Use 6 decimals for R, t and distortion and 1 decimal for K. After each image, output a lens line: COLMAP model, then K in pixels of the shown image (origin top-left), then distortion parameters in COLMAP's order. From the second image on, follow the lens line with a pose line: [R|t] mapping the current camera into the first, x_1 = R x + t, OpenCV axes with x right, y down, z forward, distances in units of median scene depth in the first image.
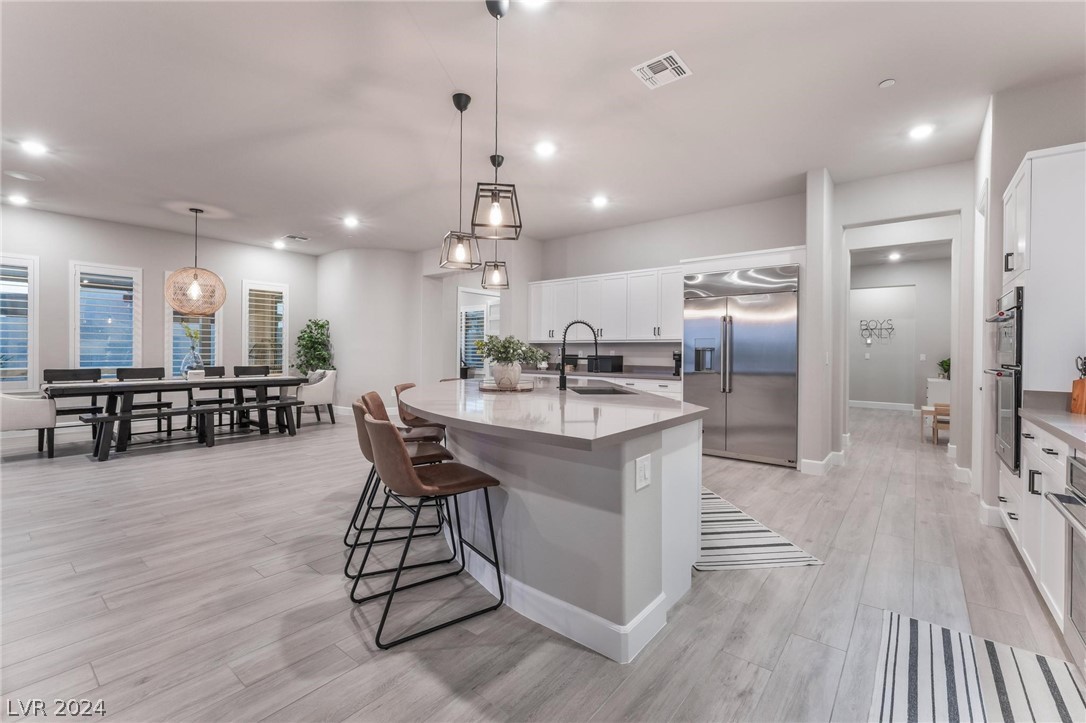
lens RADIAL K [[466.6, 0, 547.7], [0, 466.6, 353.7], [0, 0, 1]] dist [0.002168, 0.000270]
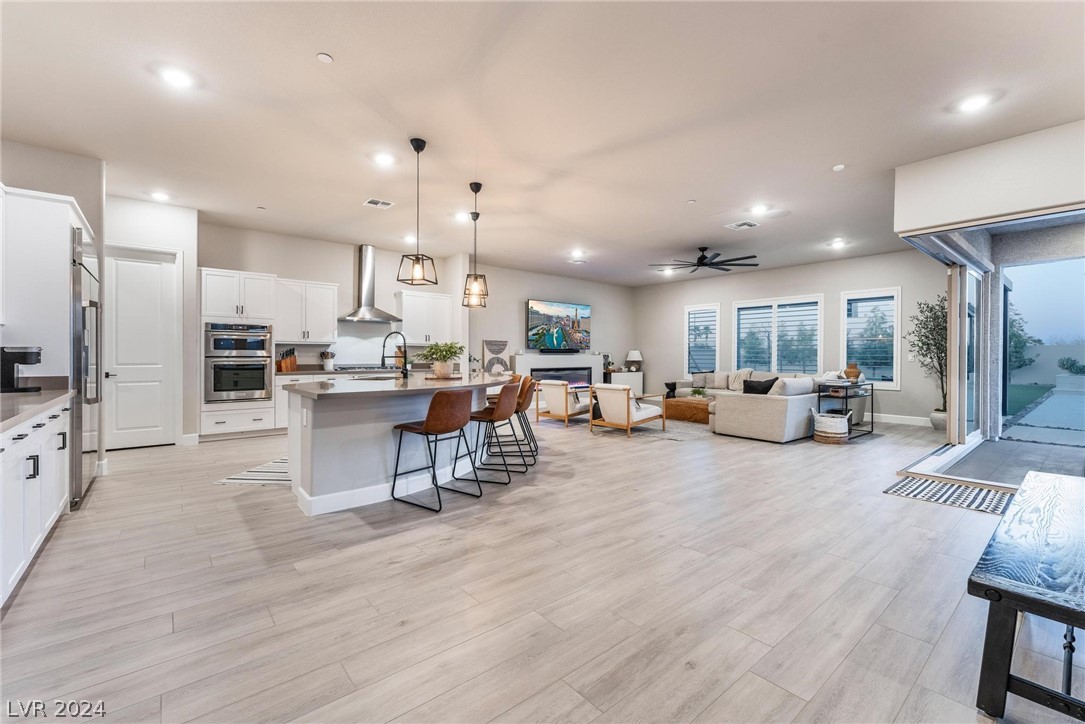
lens RADIAL K [[456.9, 0, 536.7], [0, 456.9, 356.6], [0, 0, 1]] dist [0.001860, 0.000437]
pose [[-0.976382, -0.011436, 0.215747, -0.480925], [-0.009882, 0.999917, 0.008278, -0.002782], [-0.215824, 0.005950, -0.976414, 1.624757]]
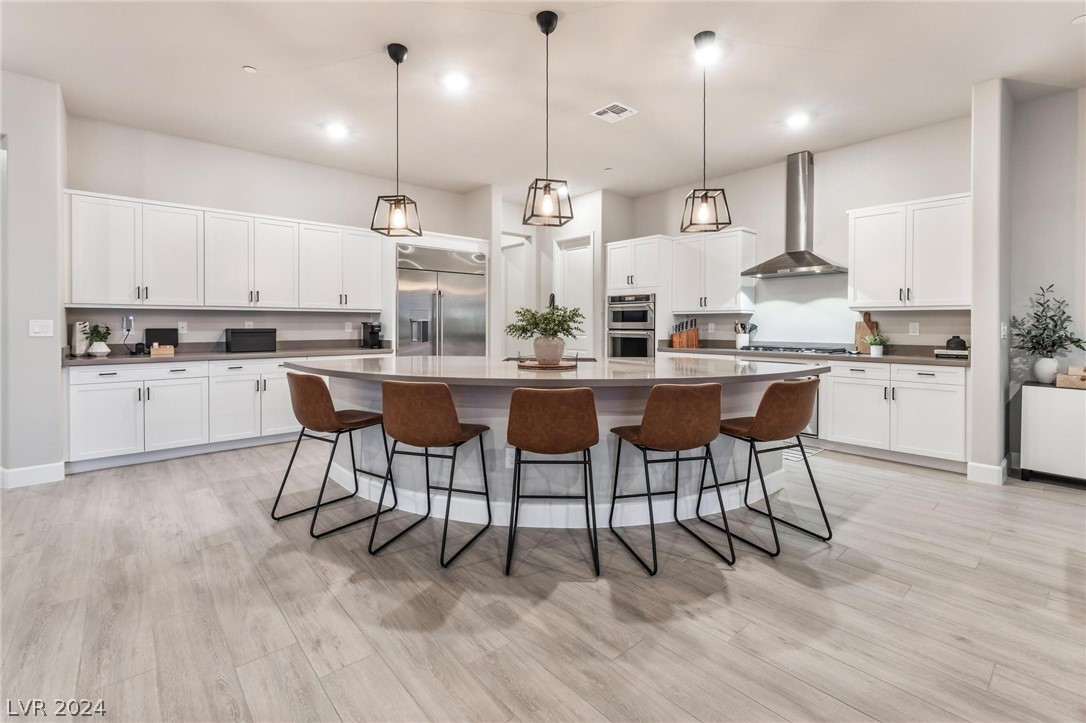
lens RADIAL K [[478.5, 0, 540.2], [0, 478.5, 330.4], [0, 0, 1]] dist [-0.003130, -0.000389]
pose [[0.180717, -0.022522, 0.983277, -0.705930], [0.004670, 0.999746, 0.022041, -0.010489], [-0.983524, 0.000608, 0.180776, 0.590906]]
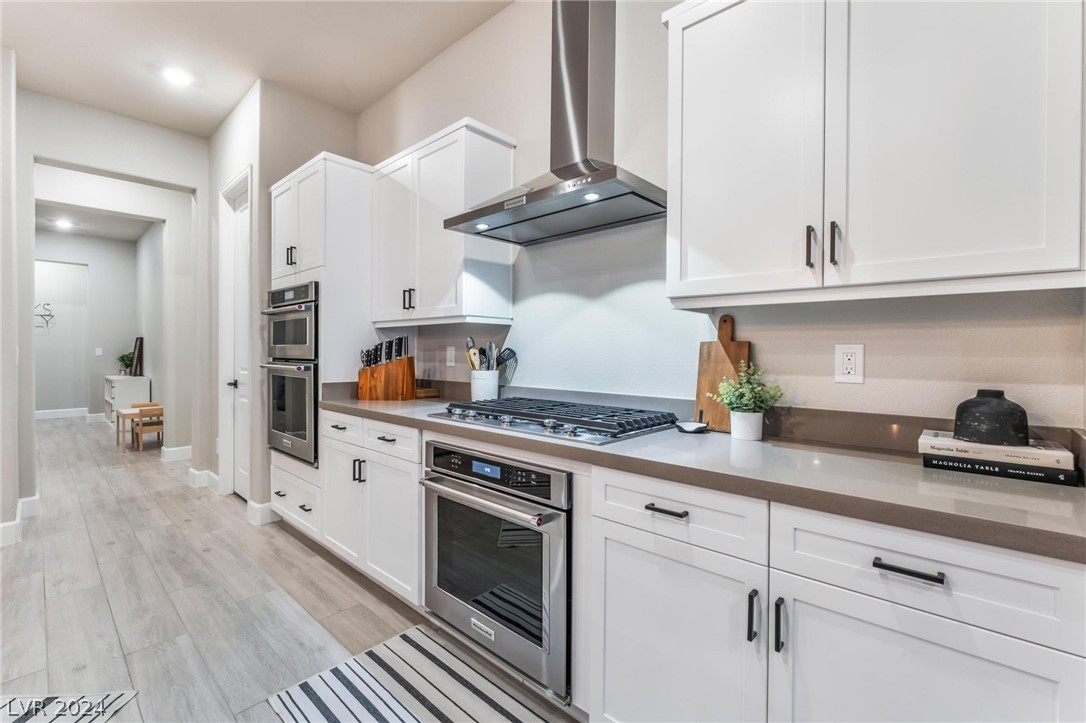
lens RADIAL K [[473.0, 0, 550.0], [0, 473.0, 350.9], [0, 0, 1]] dist [-0.001652, -0.000322]
pose [[0.071669, -0.012760, 0.997347, 0.009156], [0.004010, 0.999914, 0.012505, -0.001864], [-0.997420, 0.003103, 0.071714, 0.220426]]
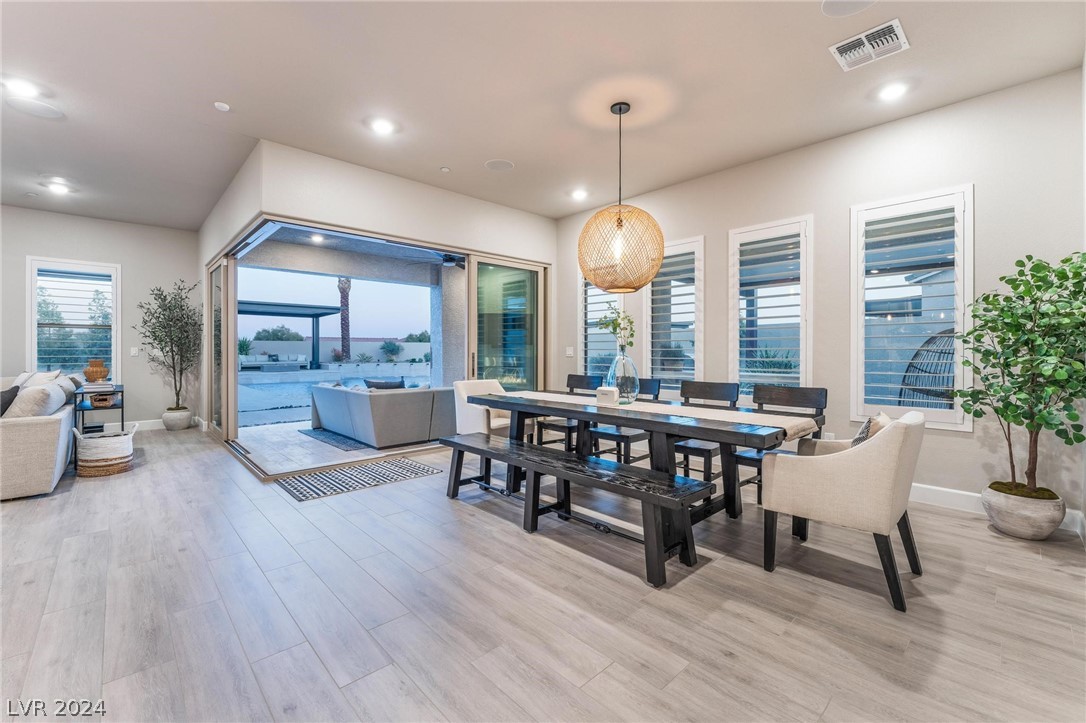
lens RADIAL K [[457.2, 0, 556.4], [0, 457.2, 350.8], [0, 0, 1]] dist [-0.026002, 0.010609]
pose [[-0.134185, -0.010635, -0.990899, -0.237649], [-0.008516, 0.999918, -0.009579, -0.003449], [0.990920, 0.007153, -0.134265, 1.230131]]
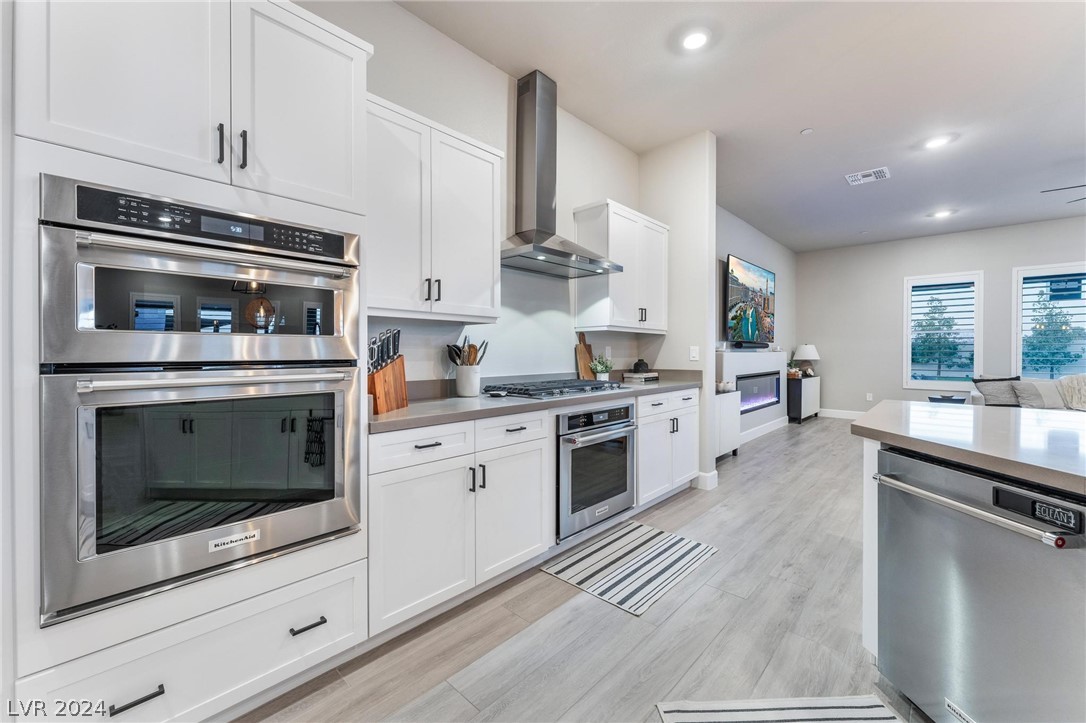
lens RADIAL K [[438.4, 0, 538.1], [0, 438.4, 356.6], [0, 0, 1]] dist [-0.001290, 0.000038]
pose [[-0.995984, -0.012947, 0.088593, 0.372310], [-0.011335, 0.999761, 0.018671, 0.004001], [-0.088813, 0.017591, -0.995893, 0.828804]]
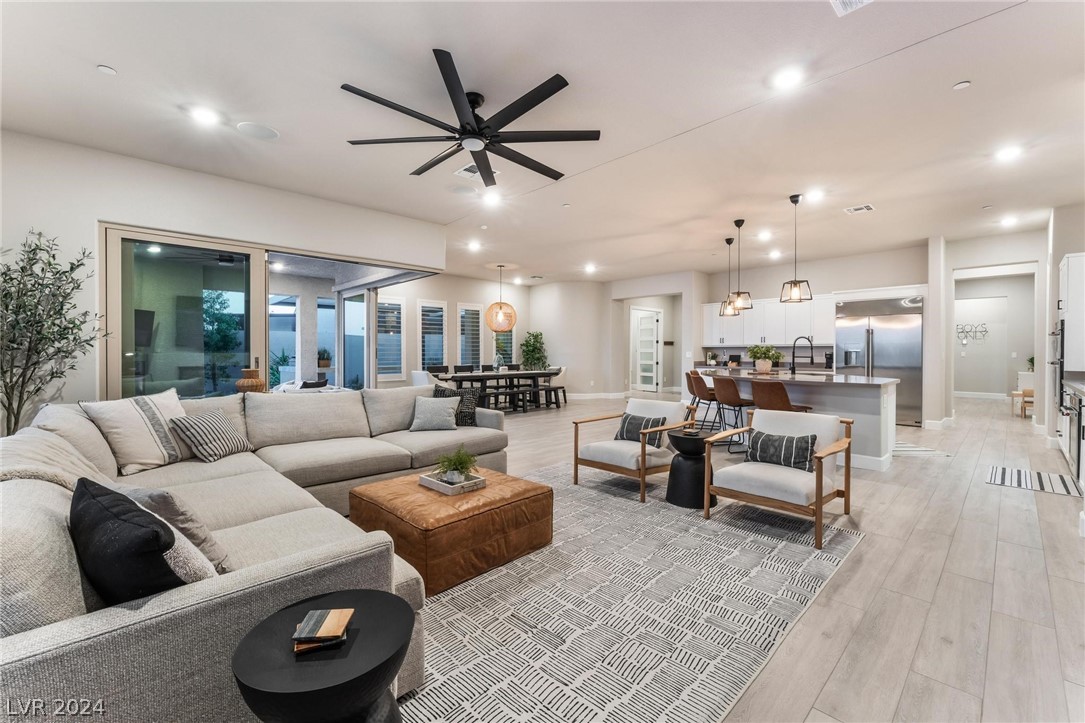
lens RADIAL K [[452.3, 0, 543.4], [0, 452.3, 358.0], [0, 0, 1]] dist [-0.002656, -0.000134]
pose [[0.990815, -0.007178, -0.135033, -0.505424], [0.008156, 0.999944, 0.006694, -0.004551], [0.134977, -0.007734, 0.990819, -0.654291]]
